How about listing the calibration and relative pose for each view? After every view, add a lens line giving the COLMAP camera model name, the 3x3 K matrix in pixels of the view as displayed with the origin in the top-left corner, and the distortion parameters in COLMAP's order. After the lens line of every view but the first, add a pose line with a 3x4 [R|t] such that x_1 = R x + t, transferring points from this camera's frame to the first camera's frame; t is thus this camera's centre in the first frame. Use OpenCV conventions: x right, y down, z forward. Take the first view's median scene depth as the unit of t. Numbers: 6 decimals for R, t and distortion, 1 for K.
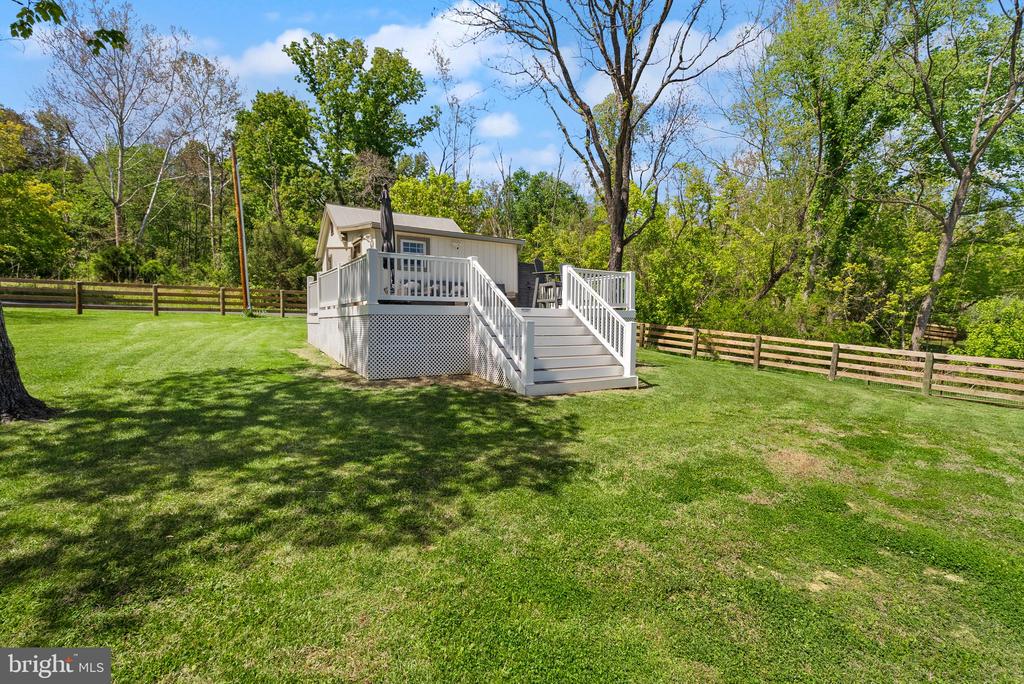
lens RADIAL K [[479.6, 0, 508.7], [0, 479.6, 342.6], [0, 0, 1]] dist [-0.000012, 0.000308]
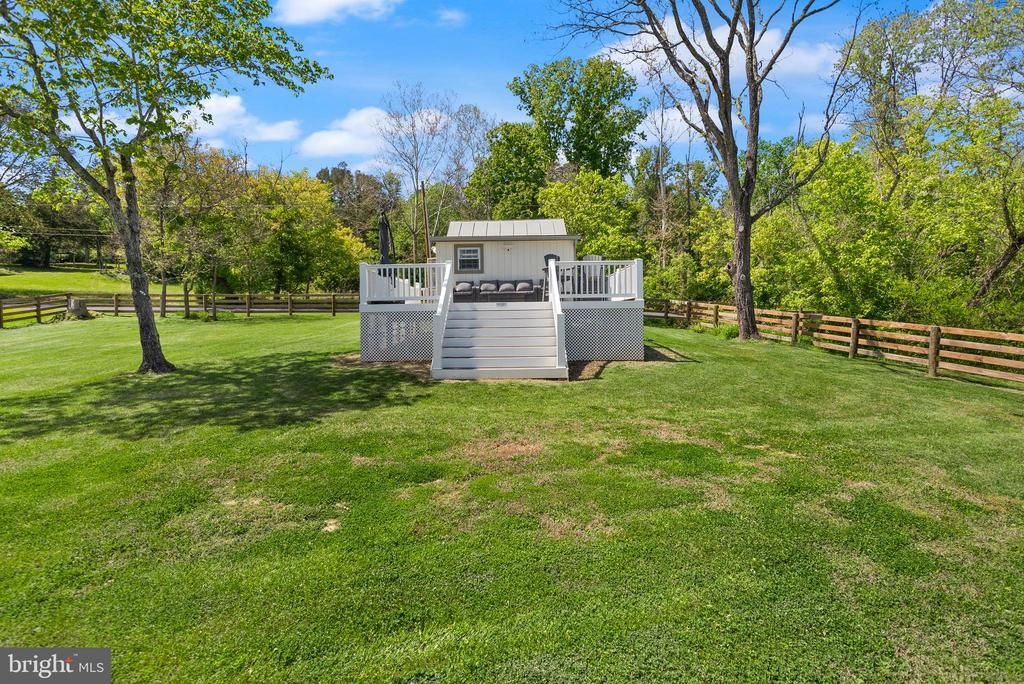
lens RADIAL K [[479.6, 0, 494.7], [0, 479.6, 328.4], [0, 0, 1]] dist [-0.000012, 0.000308]
pose [[0.836384, -0.006099, -0.548111, 0.340782], [-0.005256, 0.999803, -0.019146, 0.004347], [0.548119, 0.018895, 0.836187, 0.041291]]
